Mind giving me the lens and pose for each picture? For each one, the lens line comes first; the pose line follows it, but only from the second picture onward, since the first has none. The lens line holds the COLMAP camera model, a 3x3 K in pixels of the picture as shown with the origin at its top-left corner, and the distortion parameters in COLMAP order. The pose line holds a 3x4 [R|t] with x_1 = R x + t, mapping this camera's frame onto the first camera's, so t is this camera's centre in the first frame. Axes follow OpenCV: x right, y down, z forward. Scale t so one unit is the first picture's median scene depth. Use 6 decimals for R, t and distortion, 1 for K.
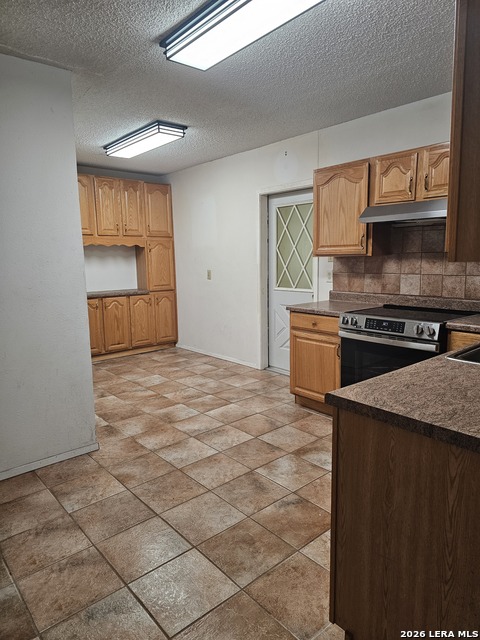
lens RADIAL K [[429.2, 0, 249.0], [0, 429.2, 325.5], [0, 0, 1]] dist [0.059088, -0.042219]
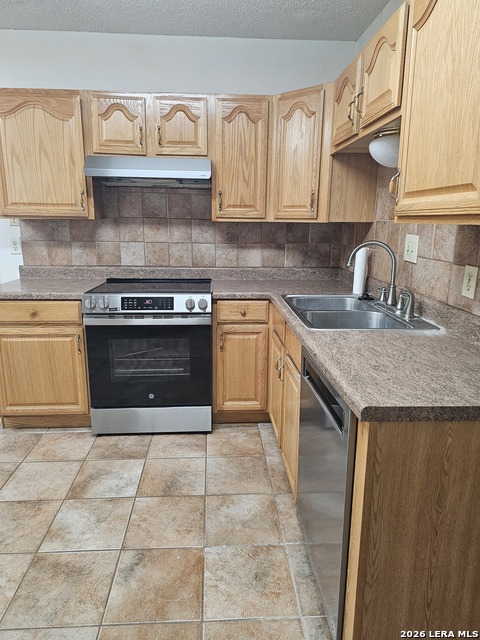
lens RADIAL K [[429.2, 0, 239.8], [0, 429.2, 322.7], [0, 0, 1]] dist [0.059088, -0.042219]
pose [[0.620600, -0.162193, 0.767170, -0.214866], [0.109816, 0.986709, 0.119772, -0.041710], [-0.776400, 0.009917, 0.630163, 0.306377]]
